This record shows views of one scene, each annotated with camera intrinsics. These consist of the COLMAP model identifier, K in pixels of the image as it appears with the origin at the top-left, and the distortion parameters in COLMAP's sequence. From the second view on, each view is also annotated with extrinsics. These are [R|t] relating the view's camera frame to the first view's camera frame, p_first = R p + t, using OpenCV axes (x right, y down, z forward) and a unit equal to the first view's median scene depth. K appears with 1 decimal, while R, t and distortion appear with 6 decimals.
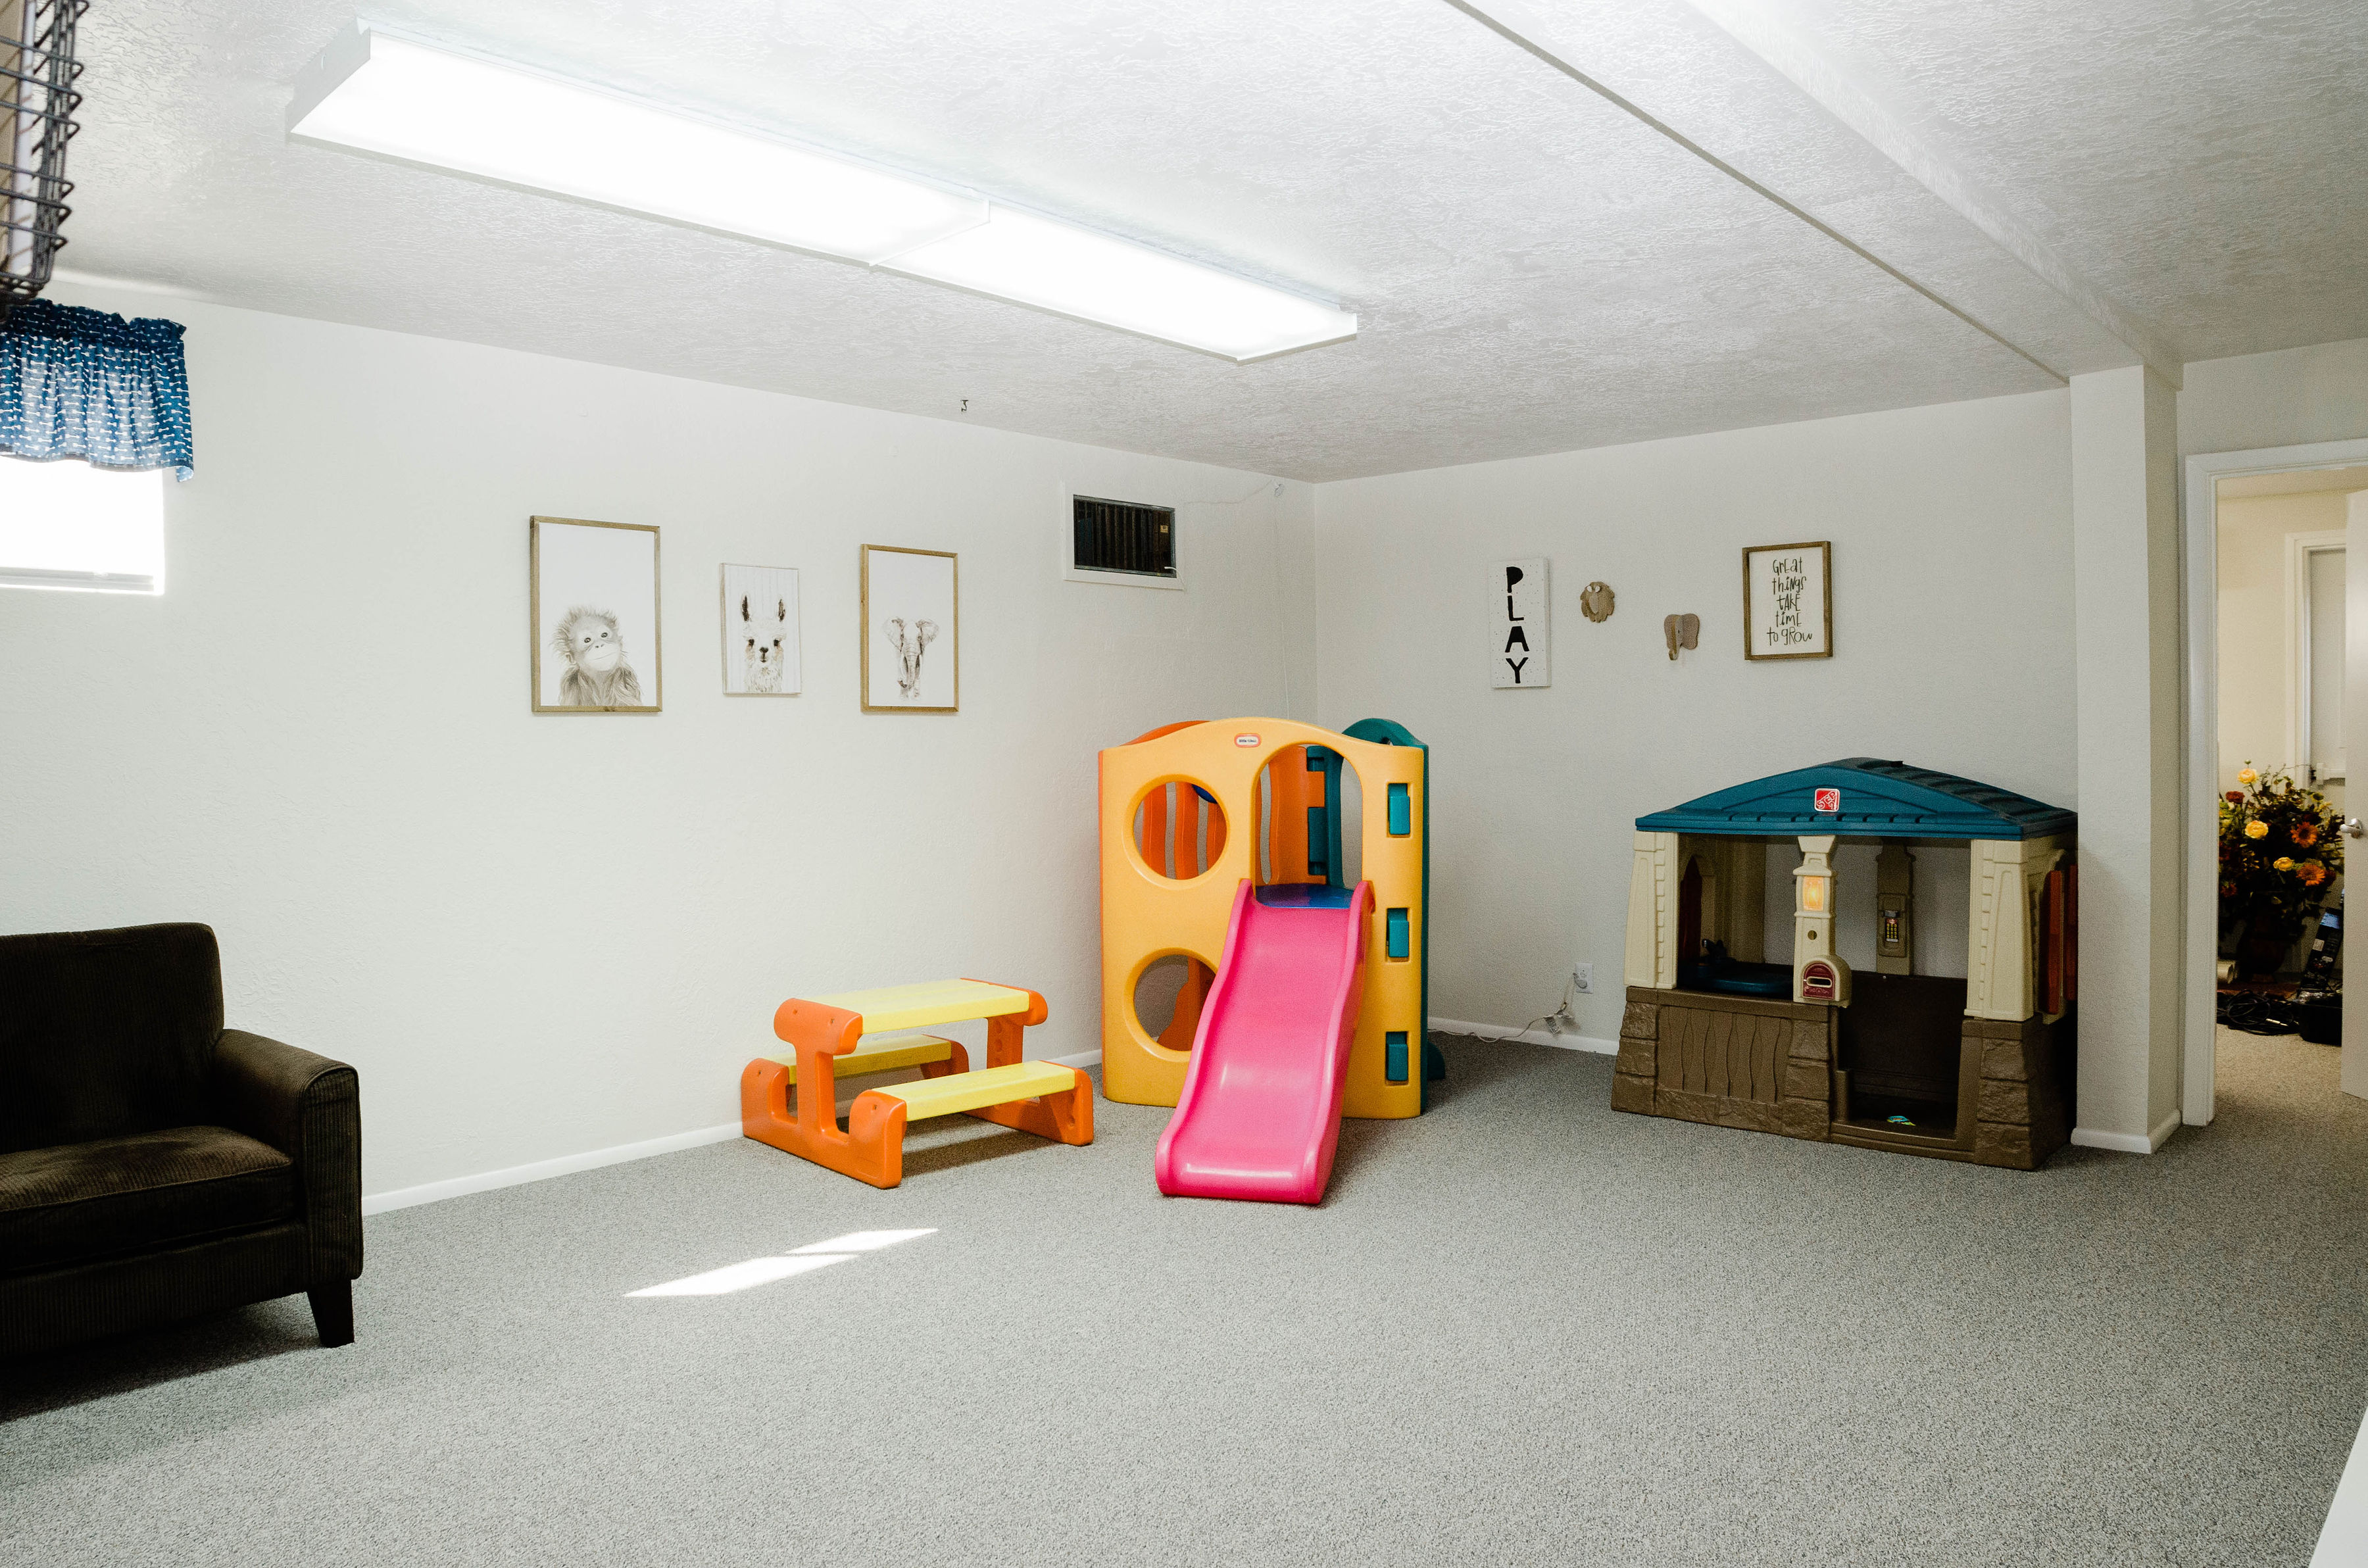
lens RADIAL K [[1615.2, 0, 1185.2], [0, 1615.2, 779.7], [0, 0, 1]] dist [-0.027454, -0.001677]
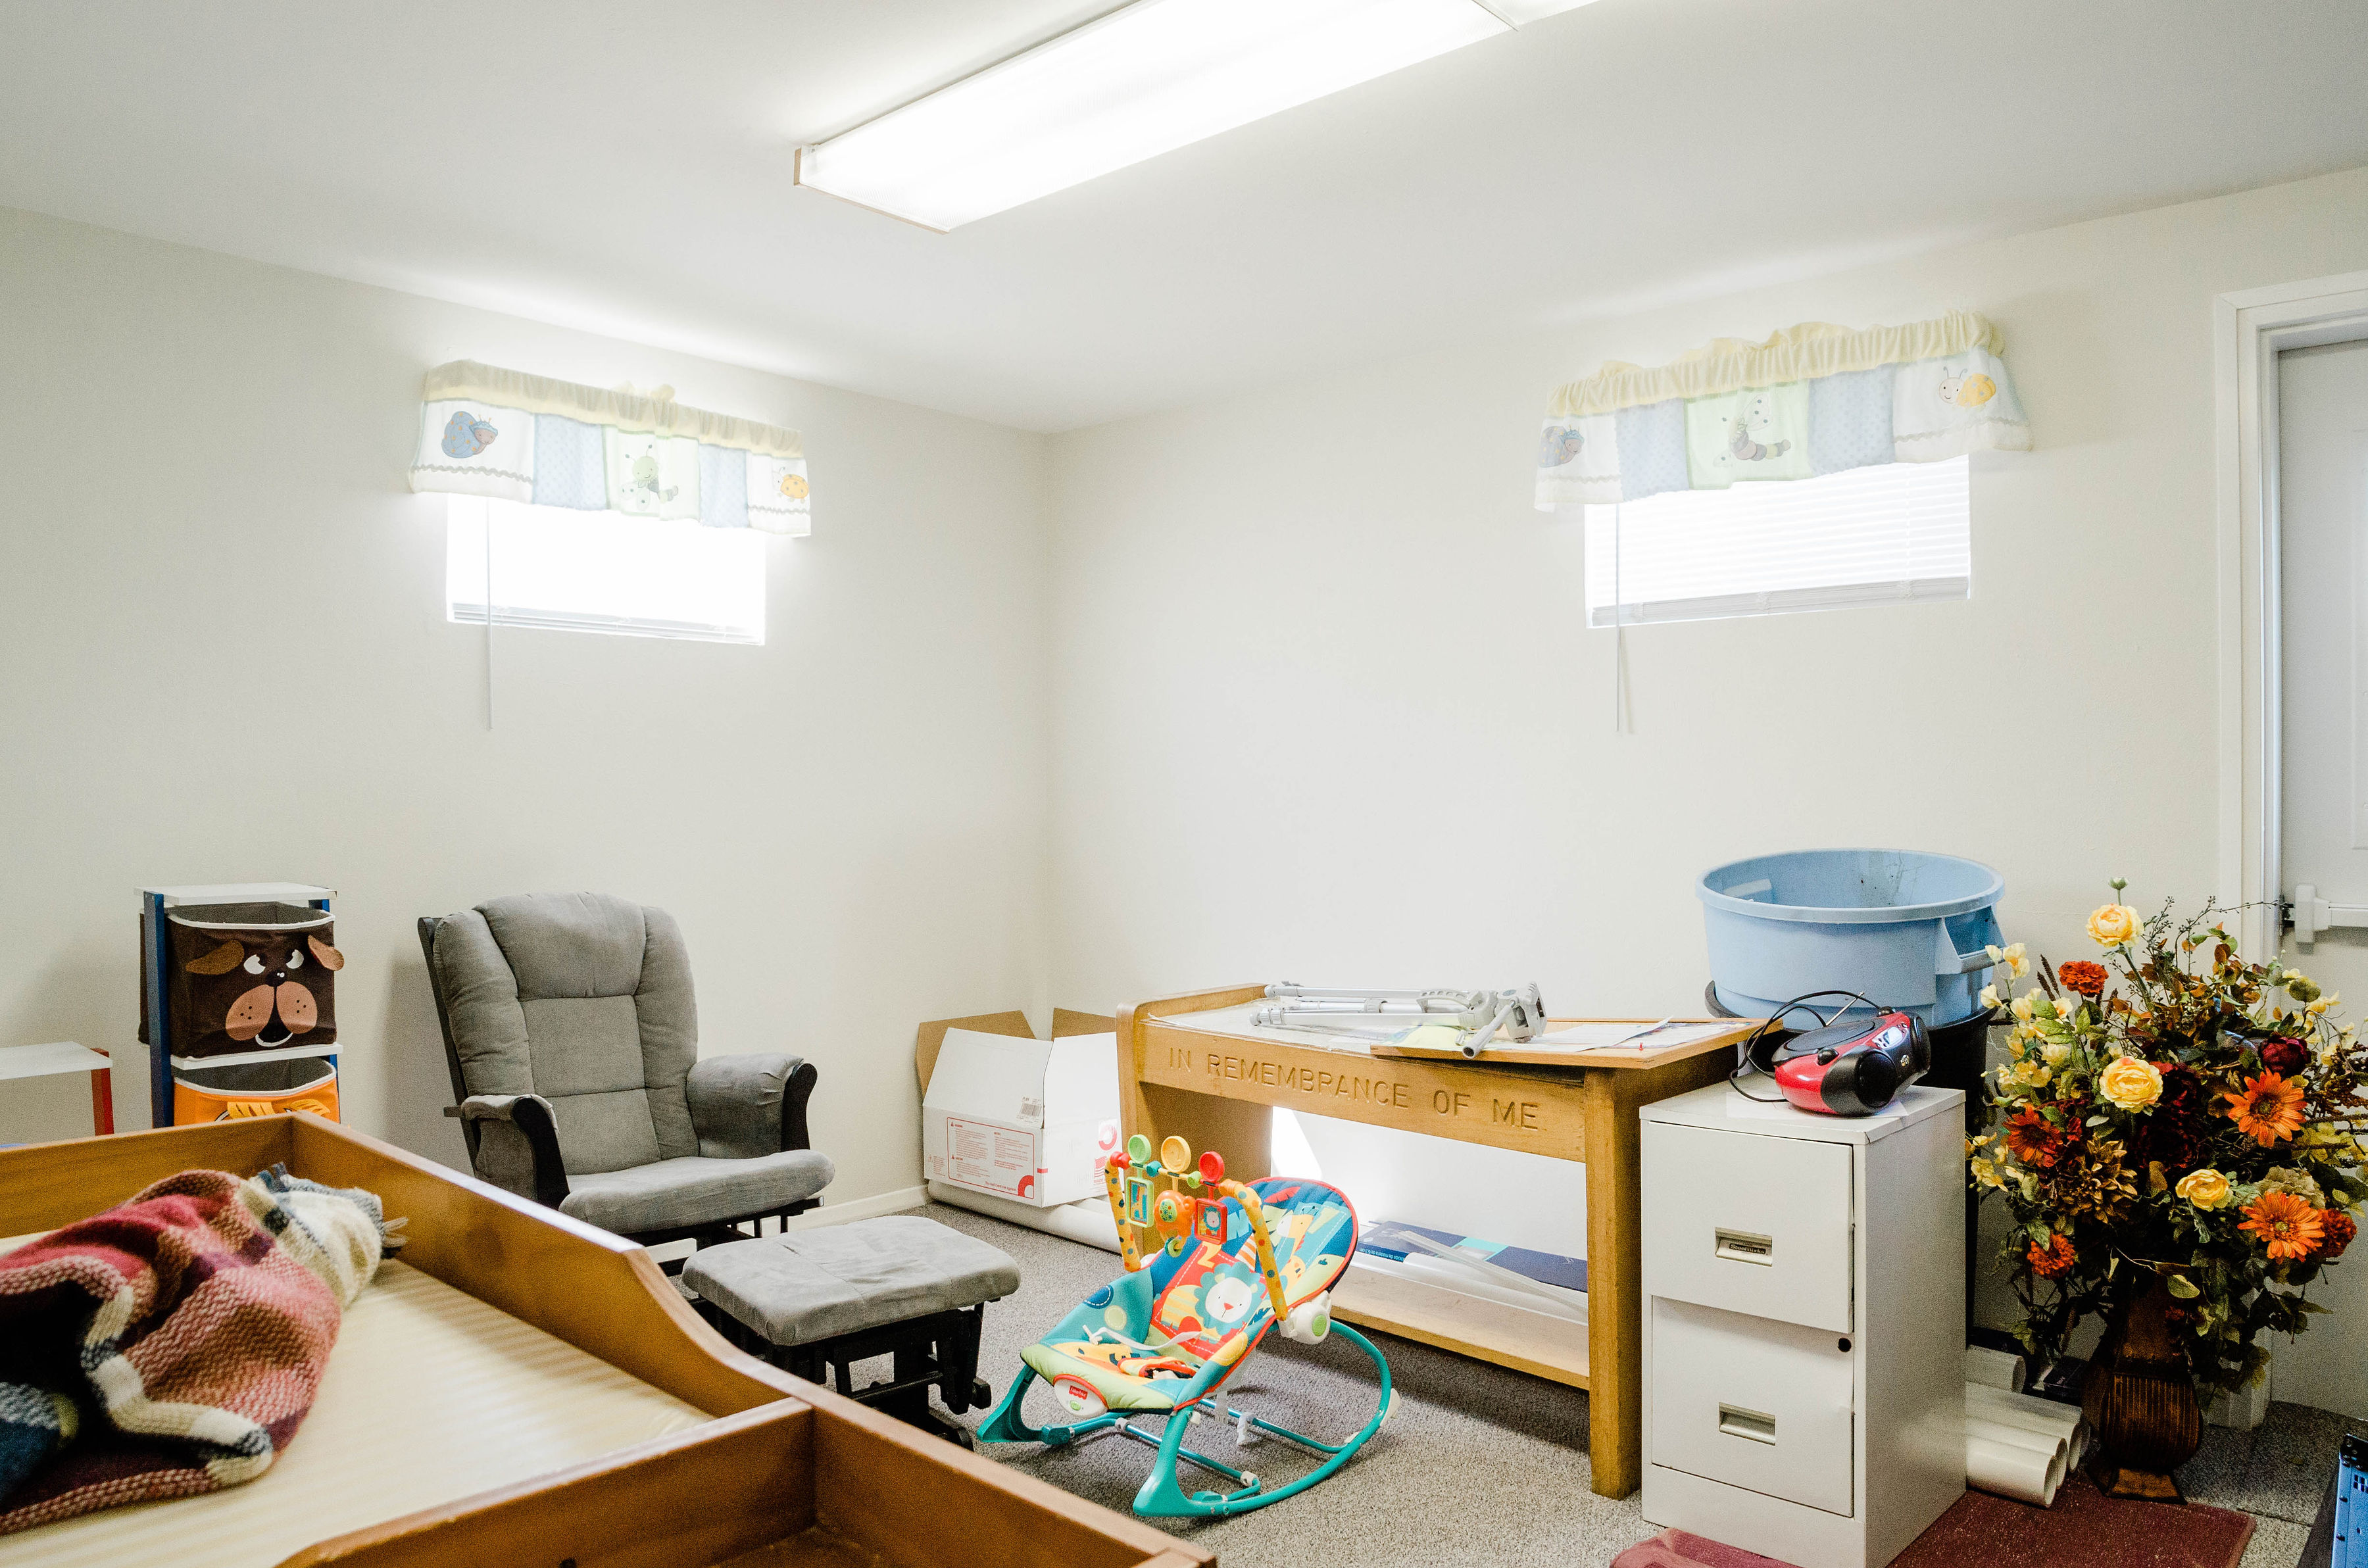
lens RADIAL K [[1615.2, 0, 1182.4], [0, 1615.2, 789.6], [0, 0, 1]] dist [-0.027454, -0.001677]
pose [[0.999816, 0.010509, 0.016029, 0.446472], [-0.010197, 0.999759, -0.019431, -0.024667], [-0.016229, 0.019264, 0.999683, 0.635528]]
